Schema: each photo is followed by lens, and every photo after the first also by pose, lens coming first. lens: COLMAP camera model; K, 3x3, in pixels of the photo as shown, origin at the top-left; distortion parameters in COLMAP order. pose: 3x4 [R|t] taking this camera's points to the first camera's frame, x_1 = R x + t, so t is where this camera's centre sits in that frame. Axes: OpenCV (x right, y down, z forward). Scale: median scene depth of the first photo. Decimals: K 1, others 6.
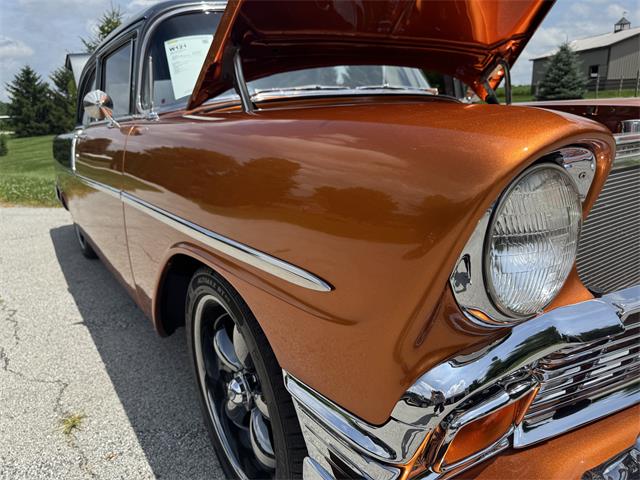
lens RADIAL K [[467.8, 0, 318.5], [0, 467.8, 248.0], [0, 0, 1]] dist [0.006208, -0.005121]
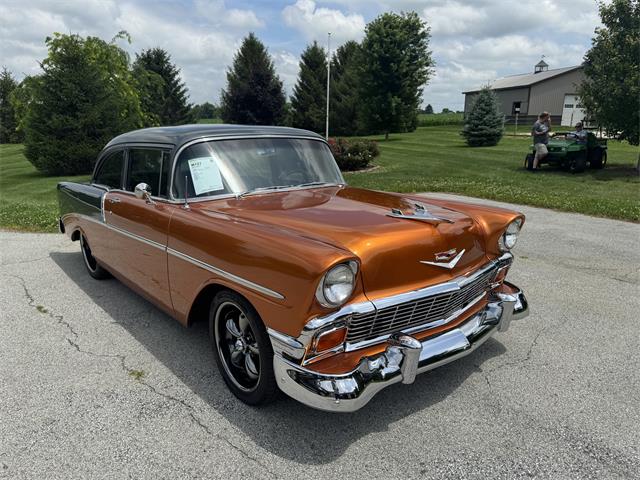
lens RADIAL K [[467.8, 0, 318.5], [0, 467.8, 248.0], [0, 0, 1]] dist [0.006208, -0.005121]
pose [[0.993442, 0.010954, 0.113812, -0.021889], [-0.007120, 0.999395, -0.034039, -0.029616], [-0.114116, 0.033005, 0.992919, -0.458326]]
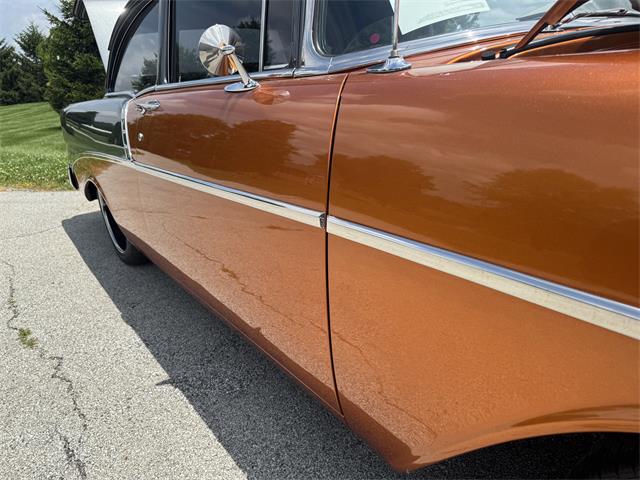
lens RADIAL K [[467.8, 0, 318.5], [0, 467.8, 248.0], [0, 0, 1]] dist [0.006208, -0.005121]
pose [[0.998900, -0.032219, 0.034072, -0.235707], [0.029593, 0.996748, 0.074955, -0.064303], [-0.036376, -0.073865, 0.996605, 0.248831]]
